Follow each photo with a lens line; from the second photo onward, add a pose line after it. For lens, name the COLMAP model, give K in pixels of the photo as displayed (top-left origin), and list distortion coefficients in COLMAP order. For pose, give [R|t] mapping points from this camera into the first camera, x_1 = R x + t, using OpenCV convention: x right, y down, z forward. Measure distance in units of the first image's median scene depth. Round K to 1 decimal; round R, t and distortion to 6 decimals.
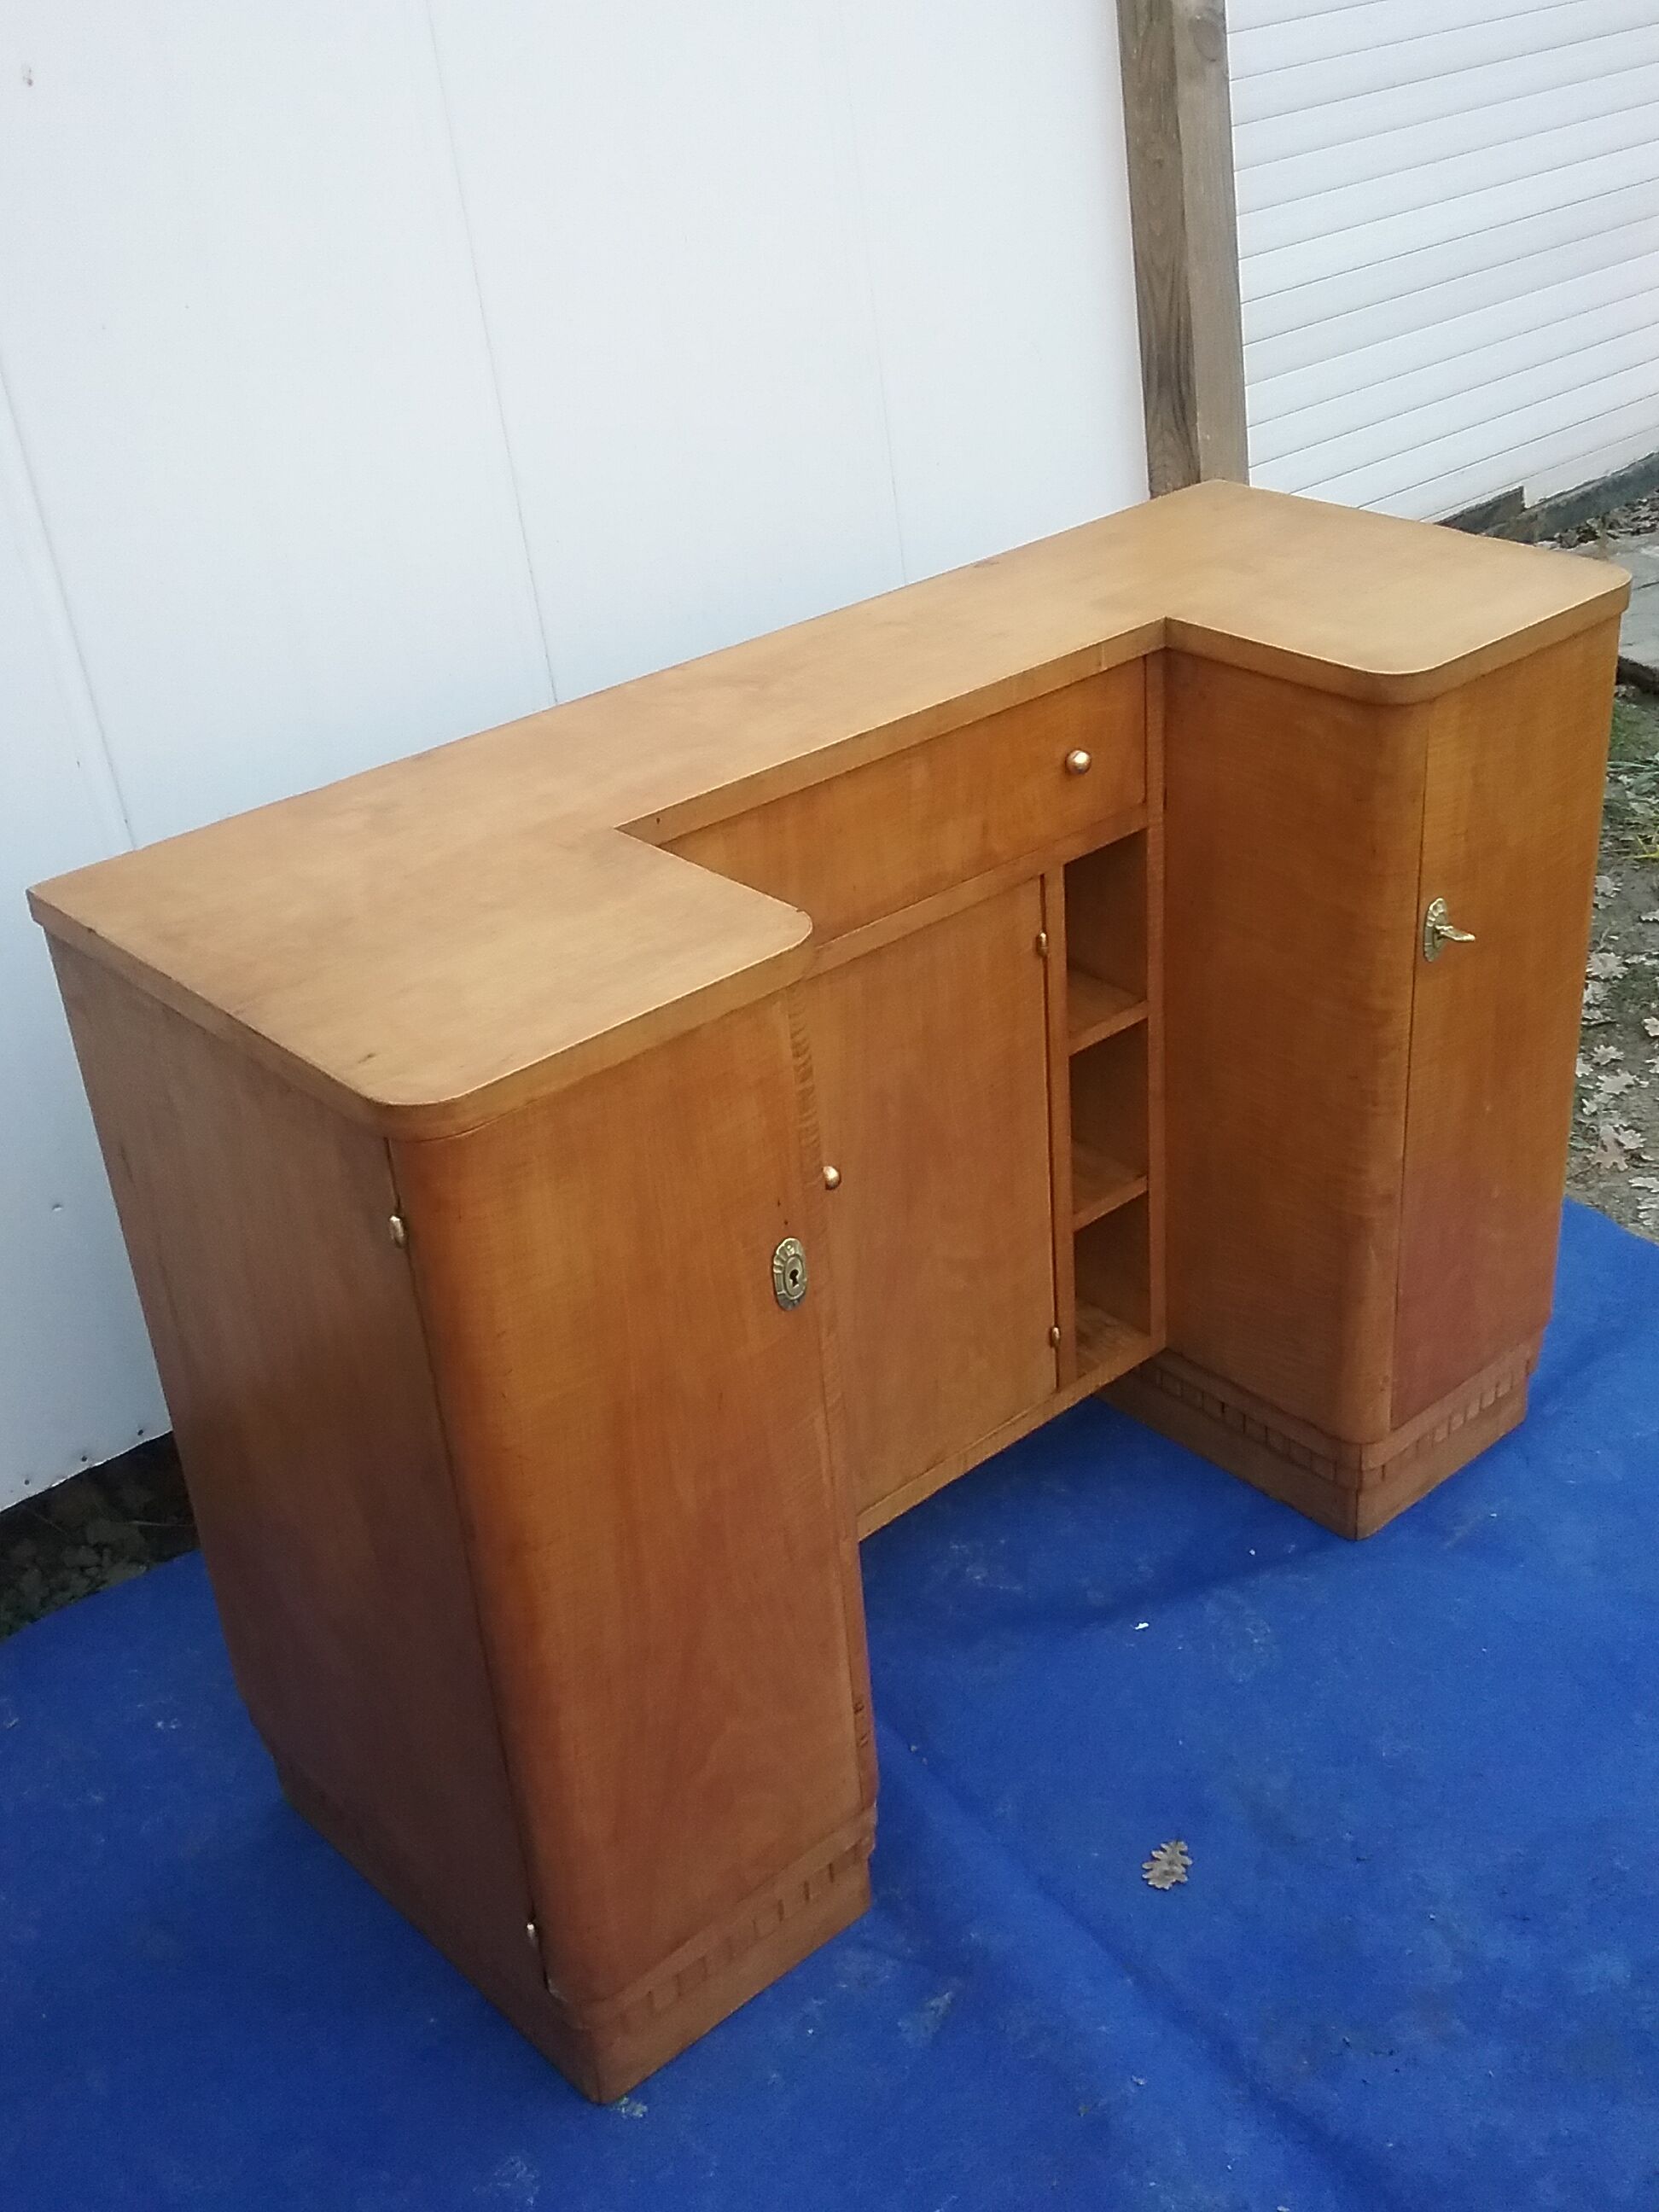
lens RADIAL K [[2407.3, 0, 824.5], [0, 2407.3, 1132.2], [0, 0, 1]] dist [0.053486, -0.015870]
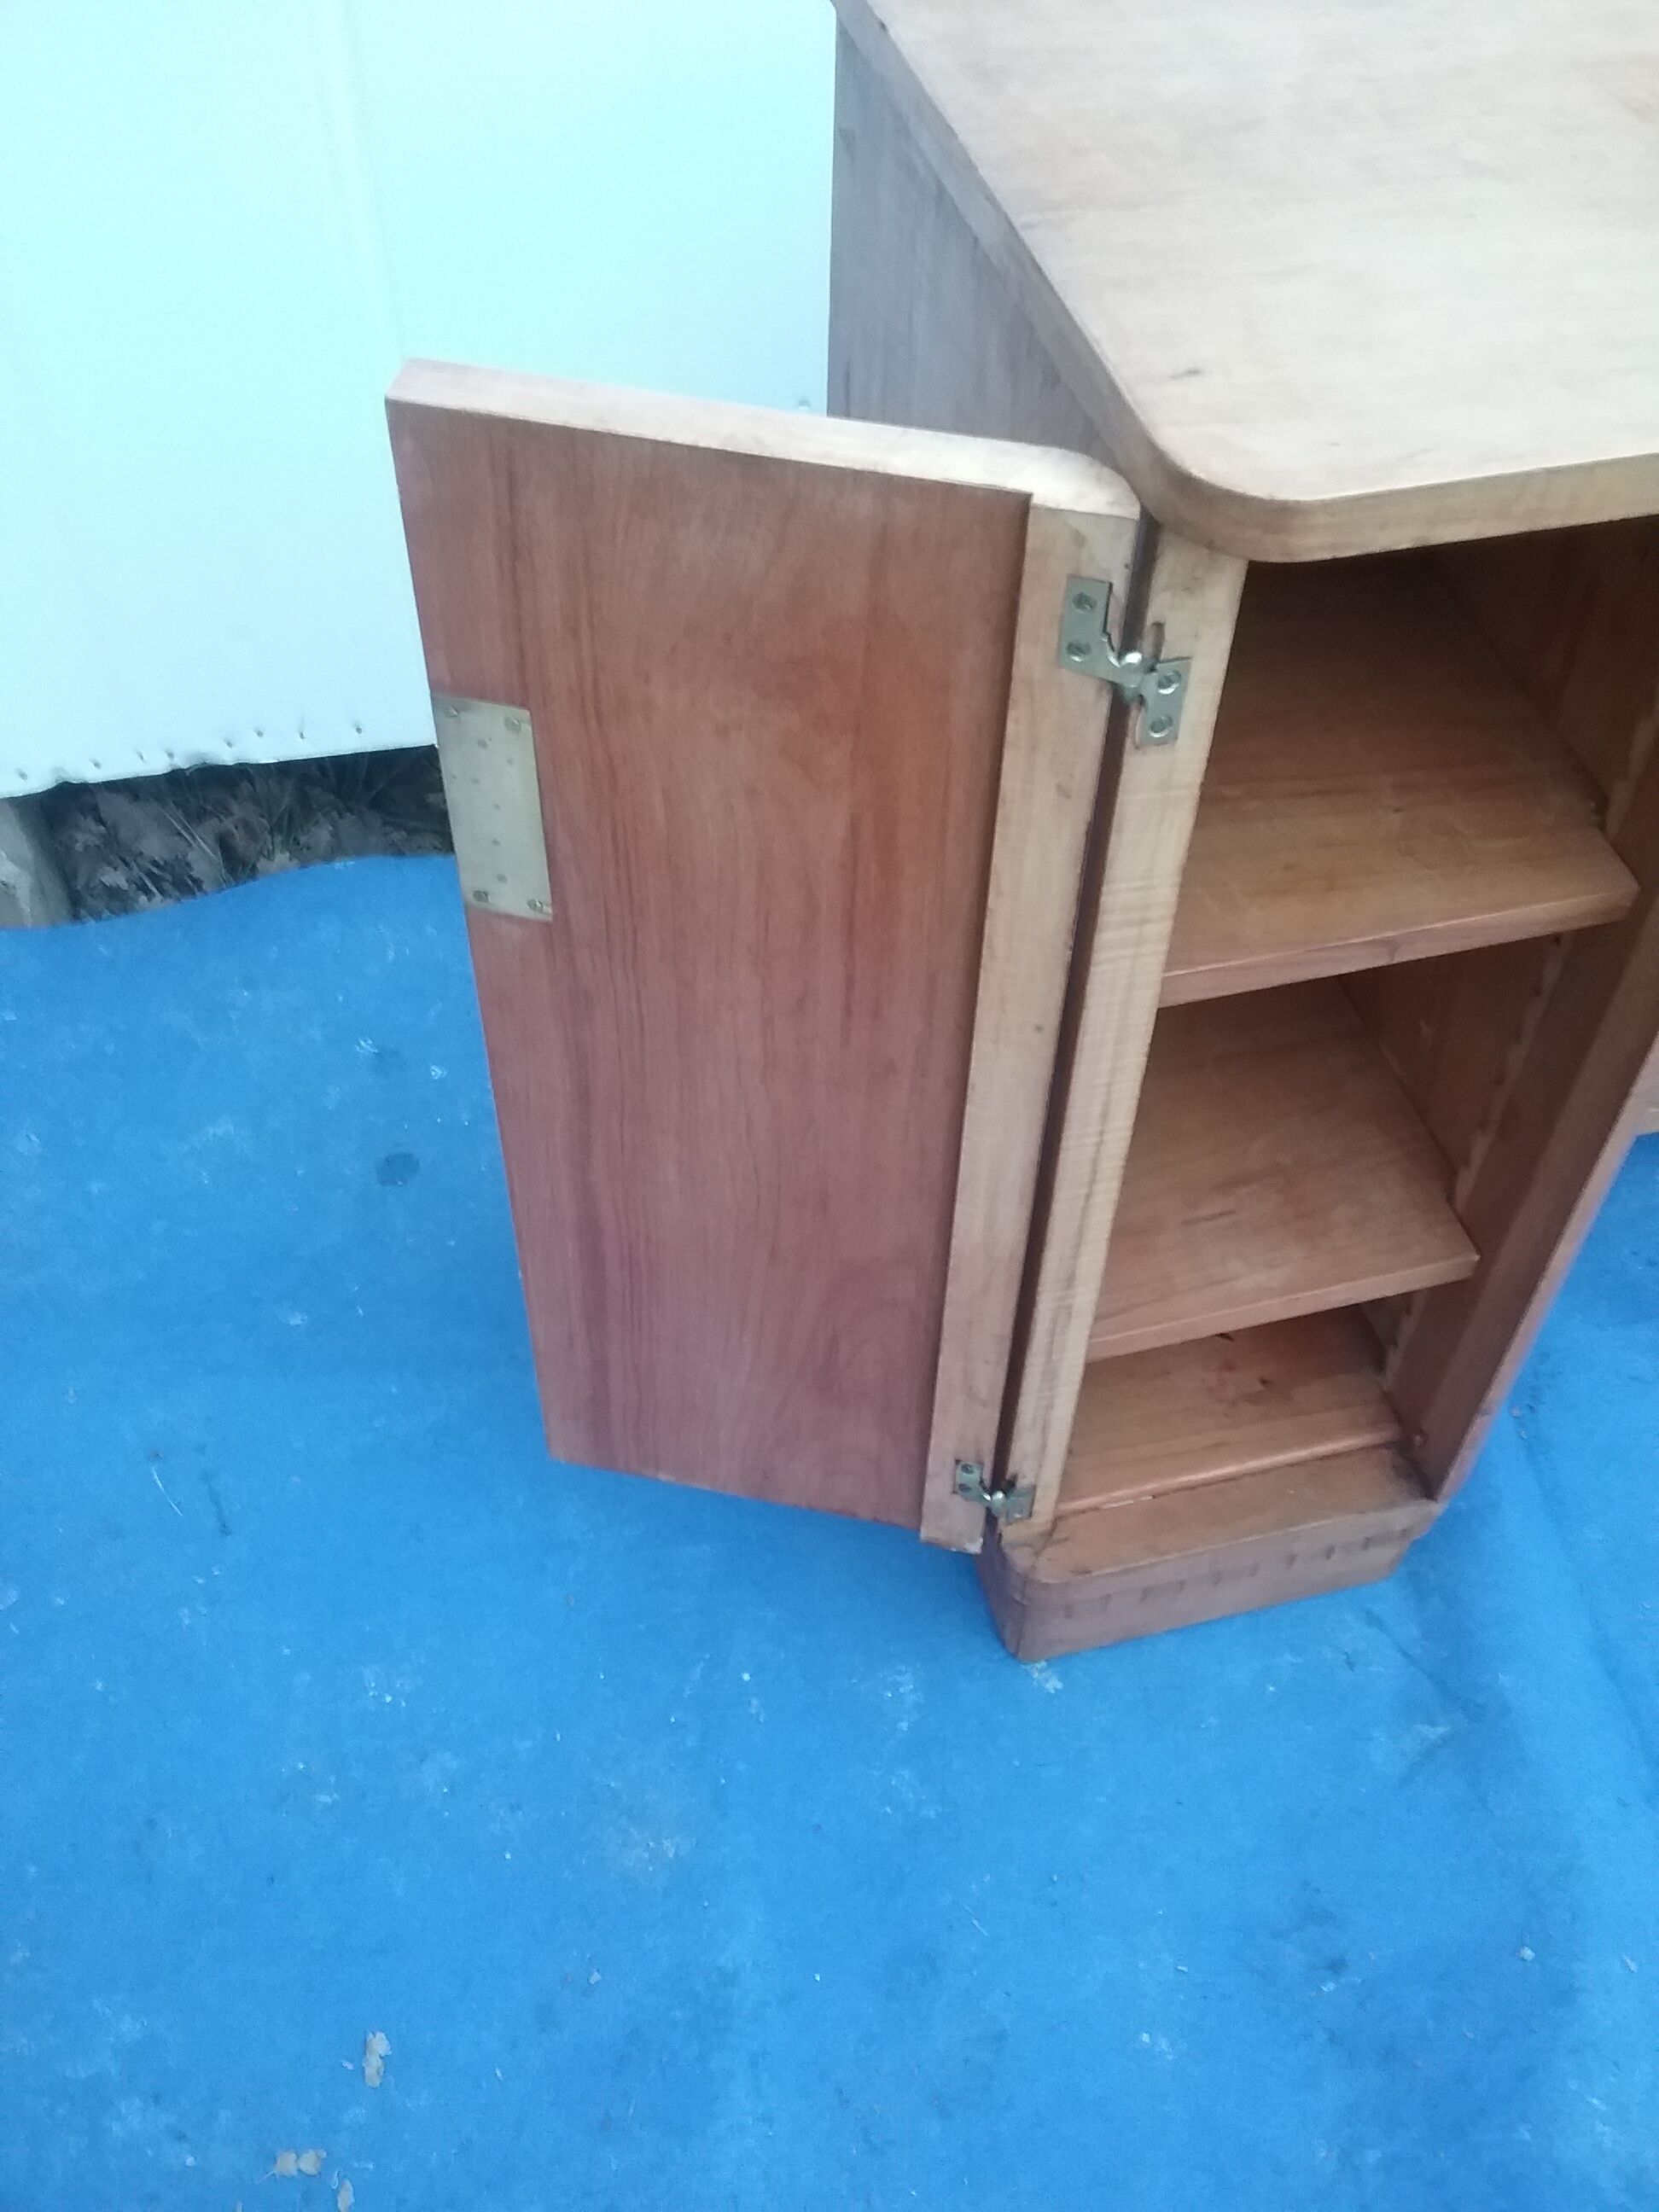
lens RADIAL K [[1987.8, 0, 858.9], [0, 1987.8, 1108.6], [0, 0, 1]] dist [0.054524, -0.114773]
pose [[0.889501, 0.402763, -0.215802, -0.060866], [-0.305267, 0.875226, 0.375222, -0.023431], [0.340001, -0.267883, 0.901464, 0.353051]]
